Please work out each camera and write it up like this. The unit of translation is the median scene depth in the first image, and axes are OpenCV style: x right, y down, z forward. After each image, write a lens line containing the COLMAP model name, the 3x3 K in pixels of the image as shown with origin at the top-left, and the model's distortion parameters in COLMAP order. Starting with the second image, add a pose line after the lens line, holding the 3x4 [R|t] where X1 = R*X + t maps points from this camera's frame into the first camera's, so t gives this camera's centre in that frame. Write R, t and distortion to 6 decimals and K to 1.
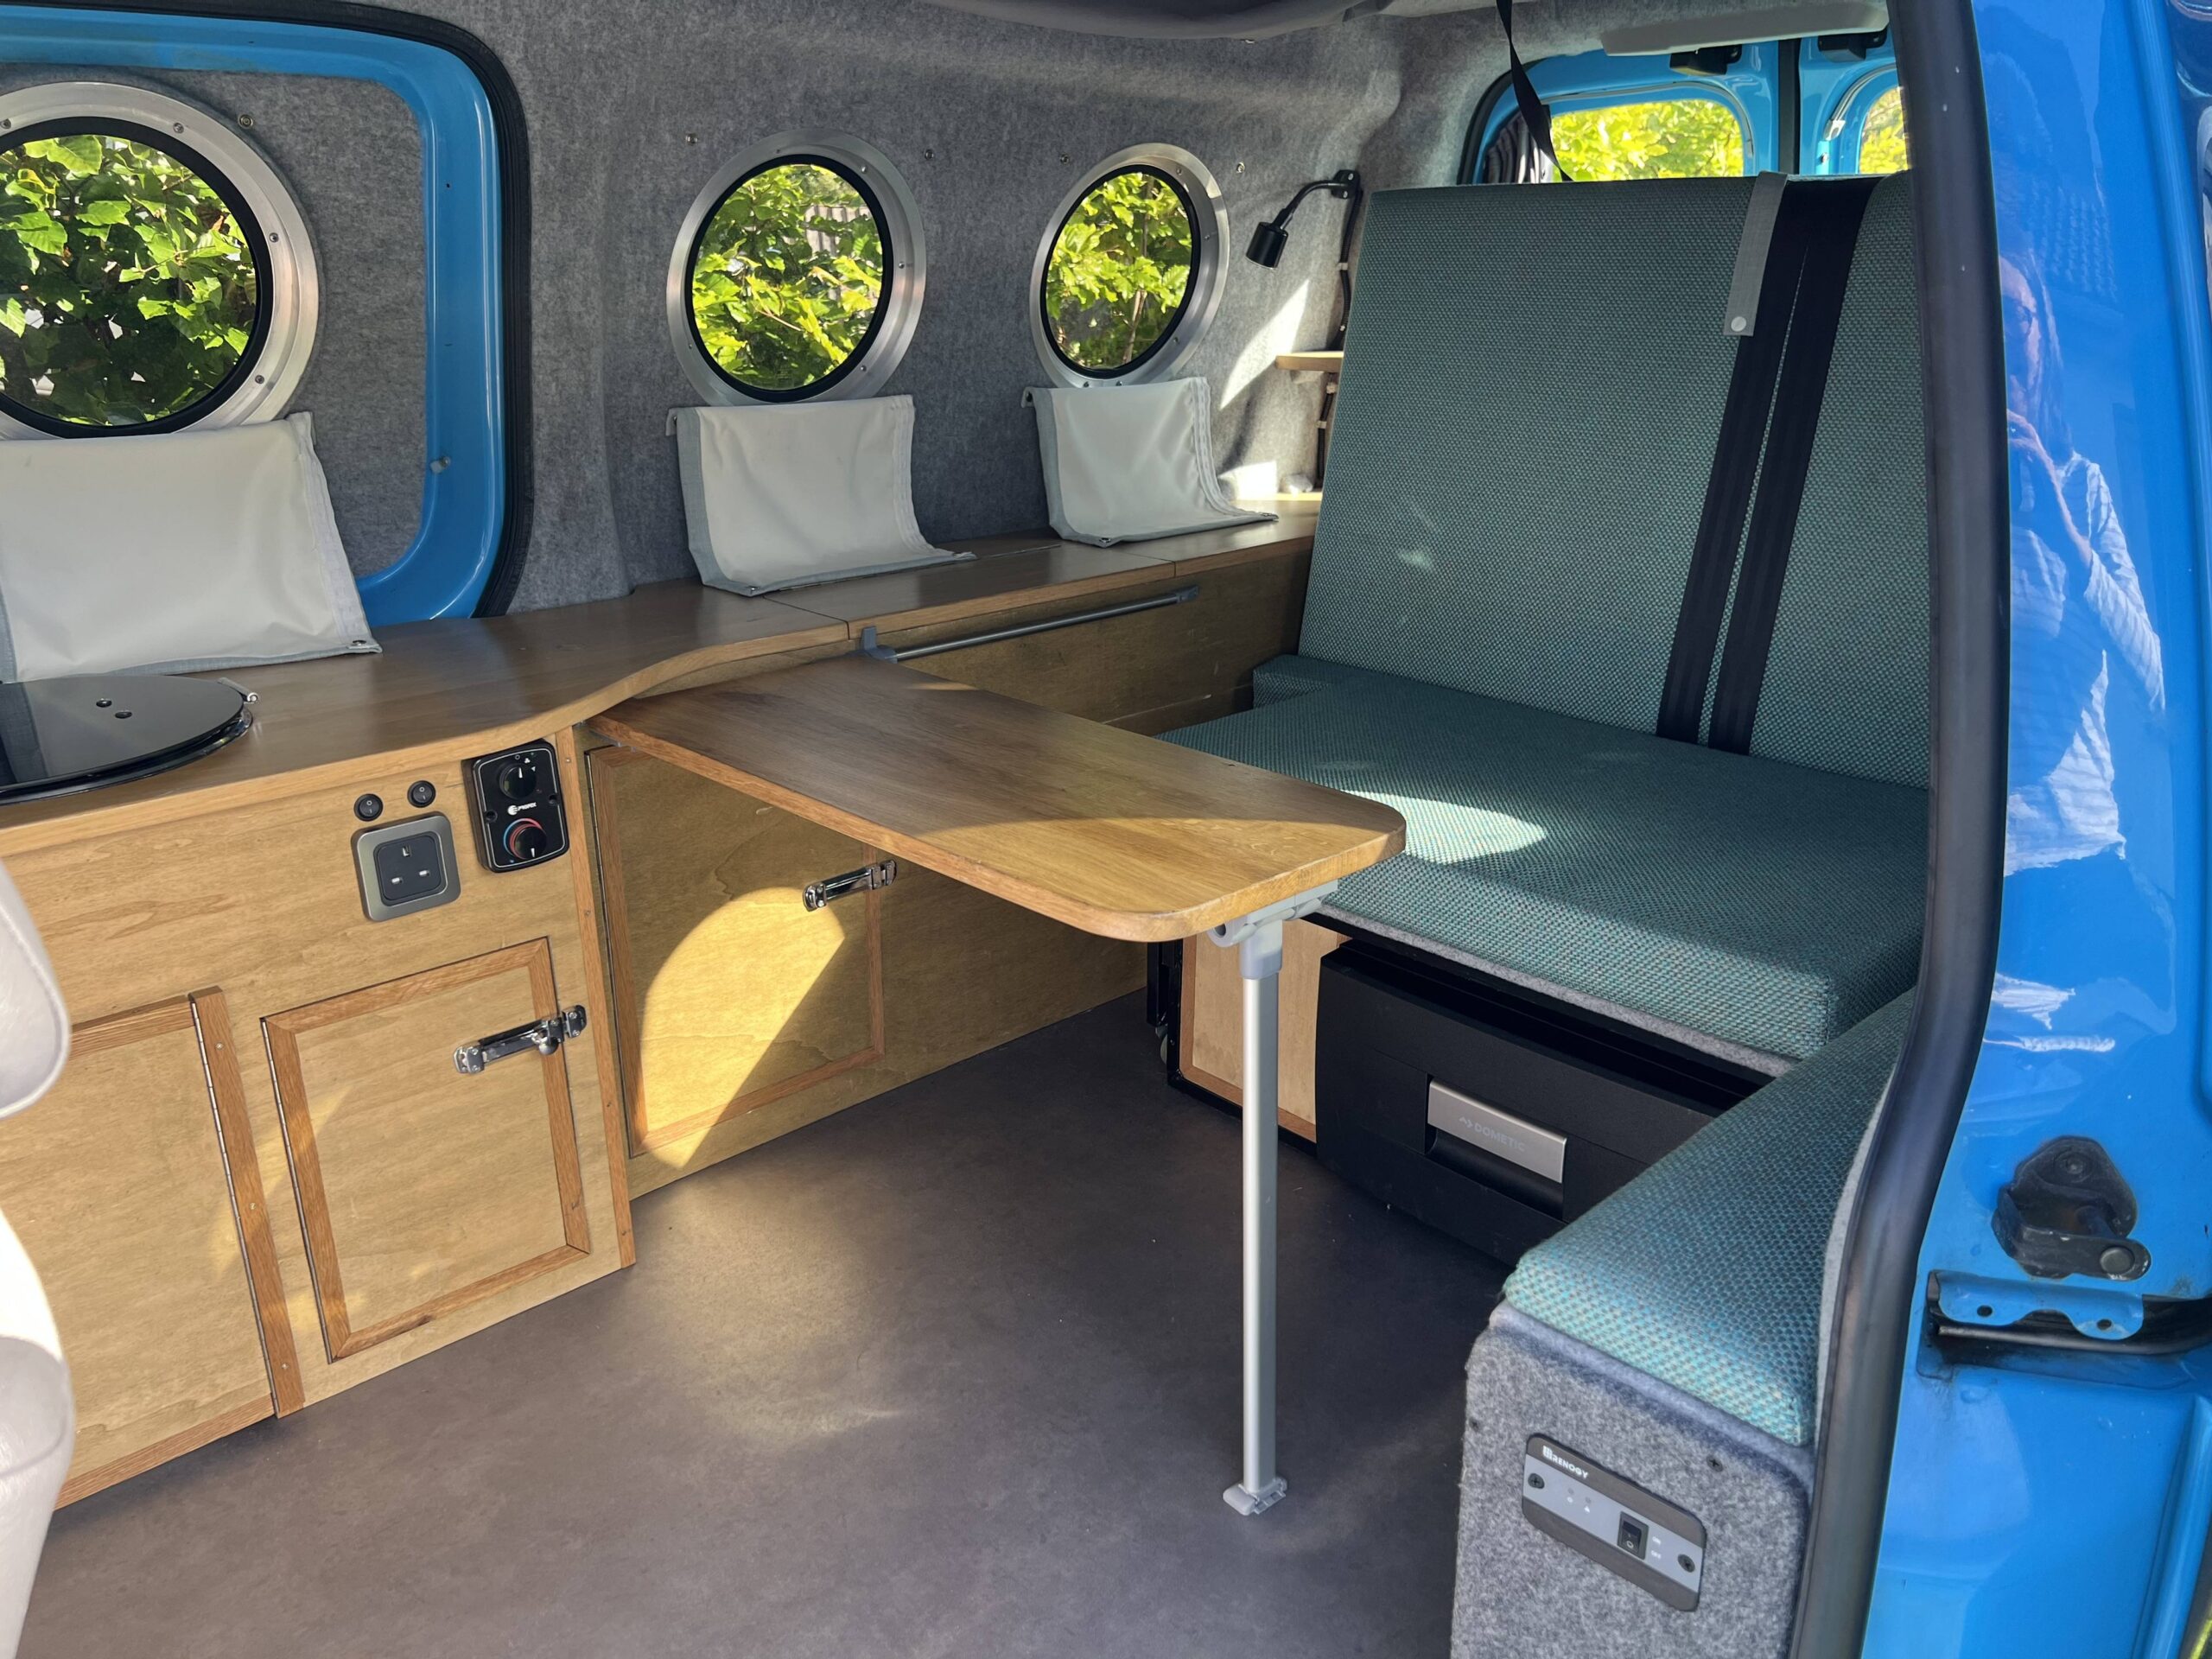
lens RADIAL K [[1668.8, 0, 1113.6], [0, 1668.8, 844.9], [0, 0, 1]] dist [0.042579, -0.050753]
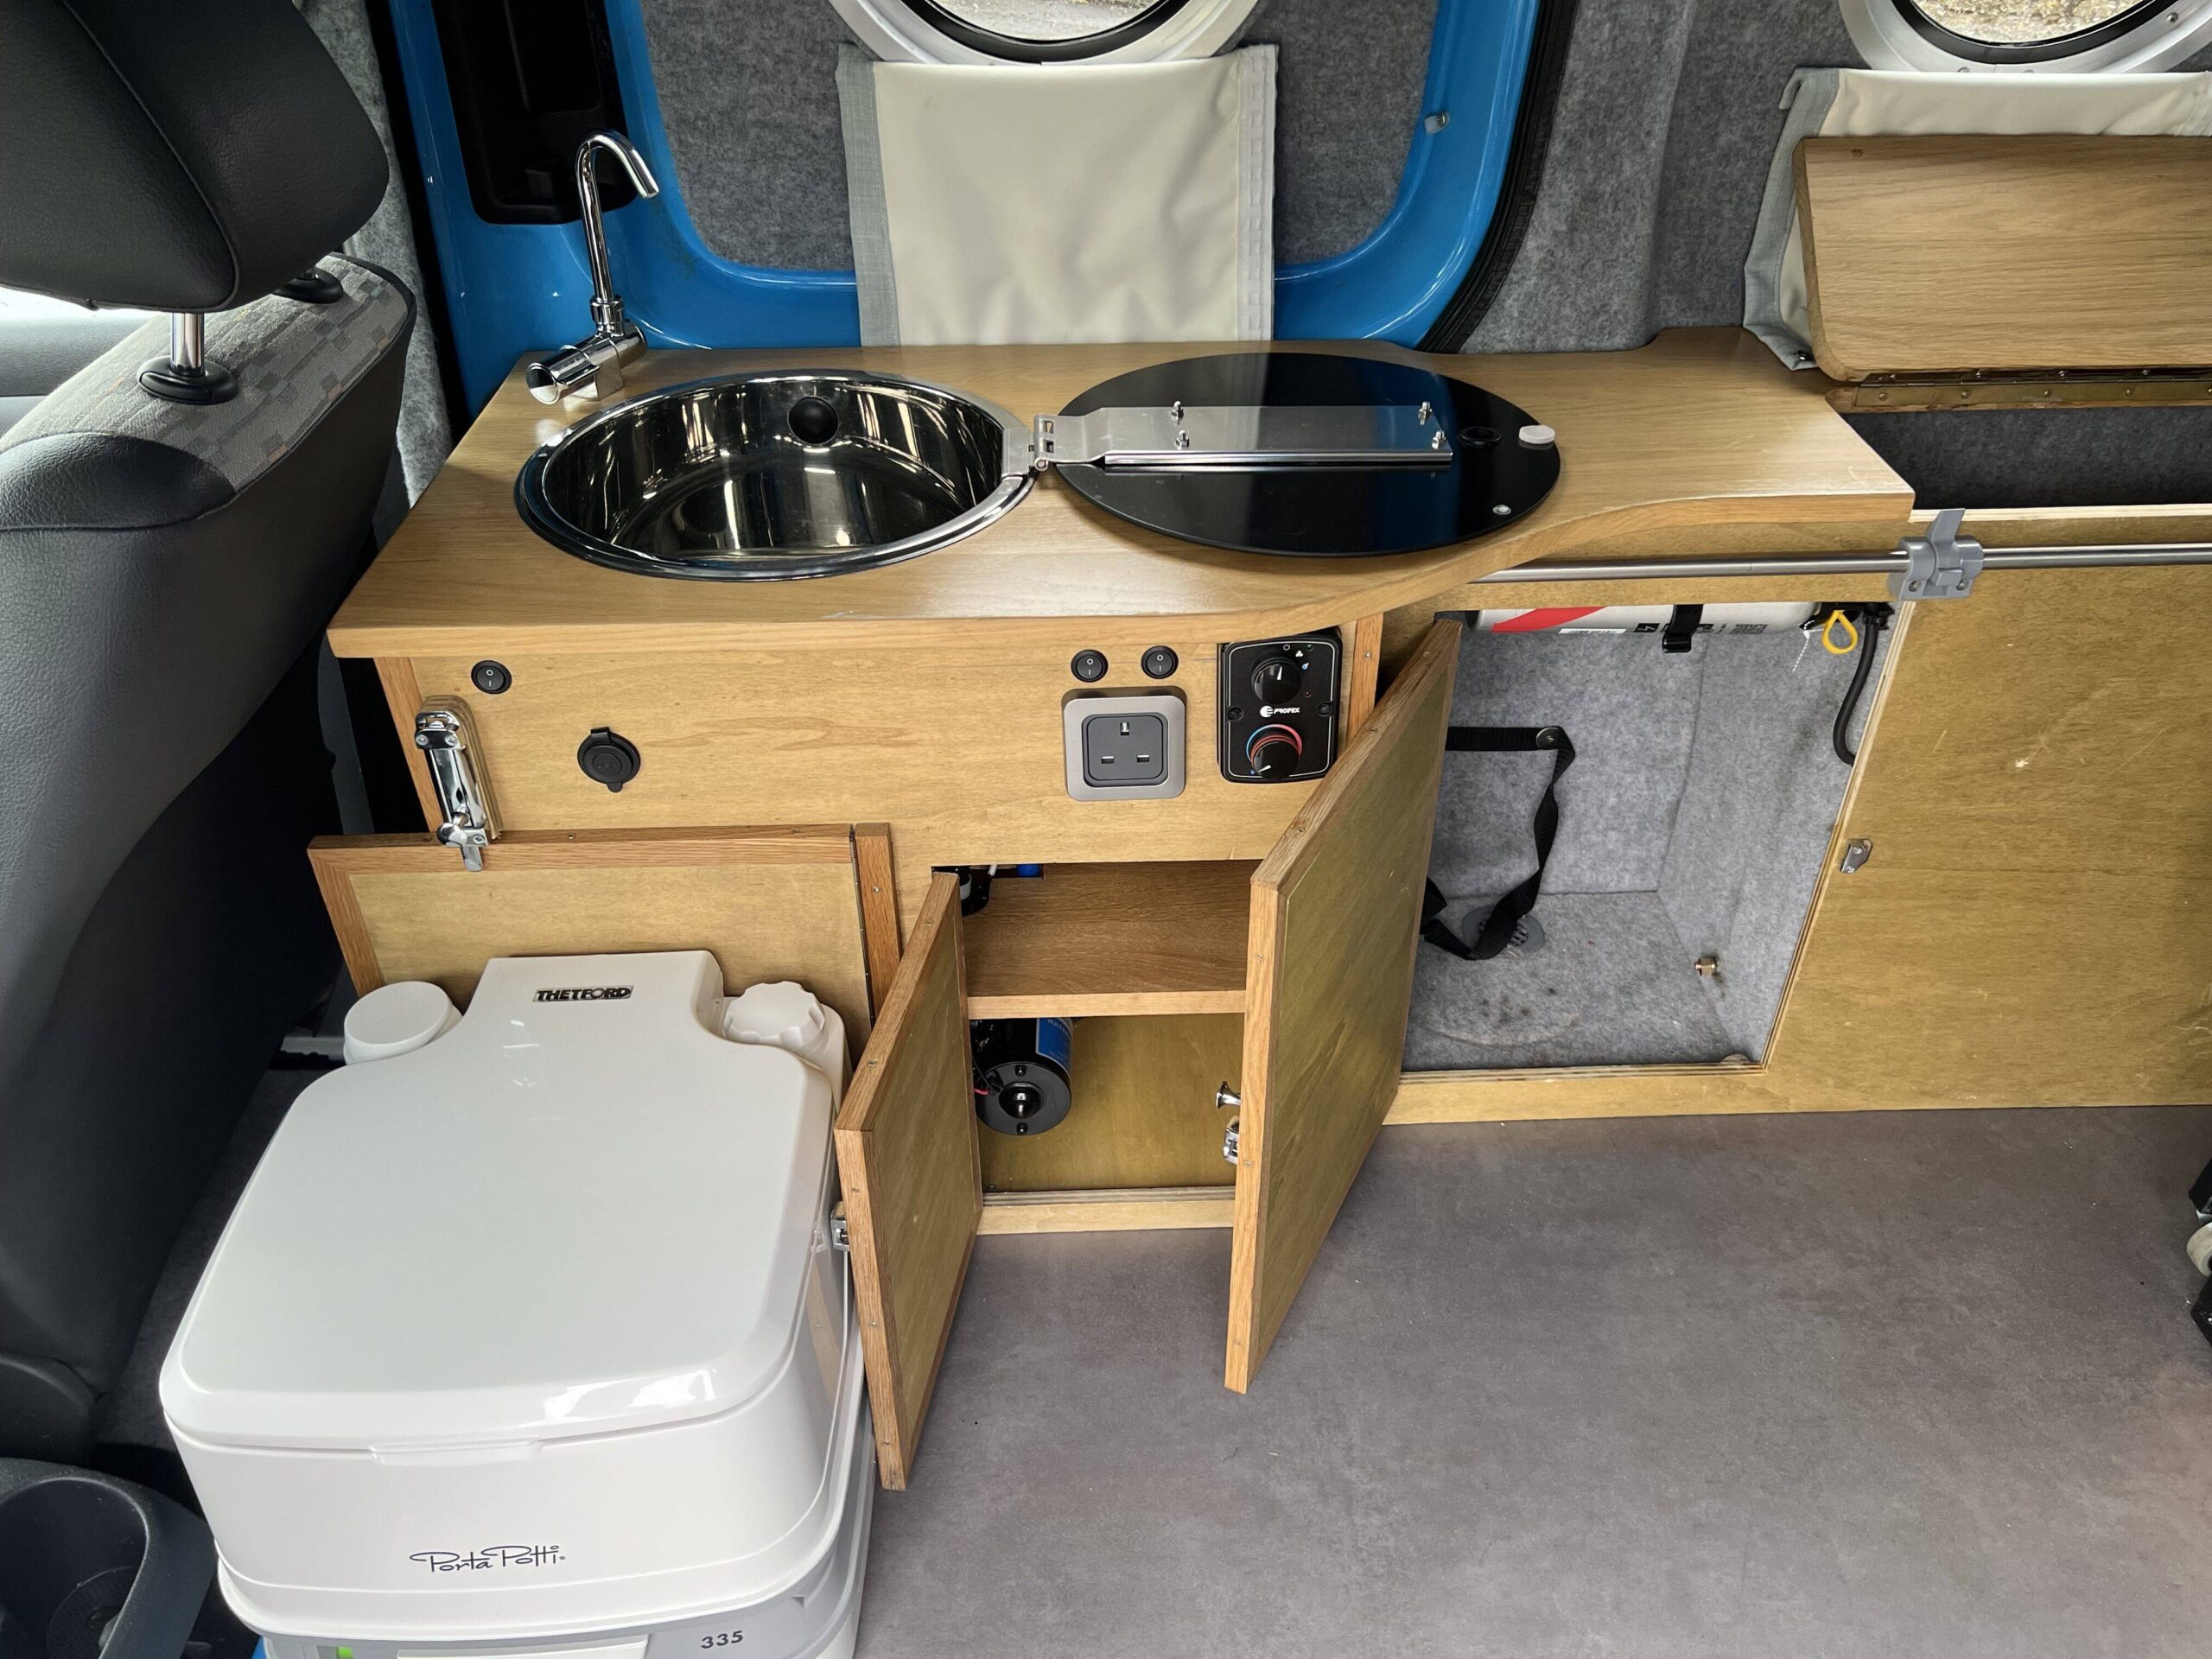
lens RADIAL K [[1668.8, 0, 1119.7], [0, 1668.8, 840.2], [0, 0, 1]] dist [0.042579, -0.050753]
pose [[0.750811, 0.389667, -0.533331, -0.001009], [-0.226545, 0.910386, 0.346229, -0.214215], [0.620451, -0.139129, 0.771805, 0.415690]]
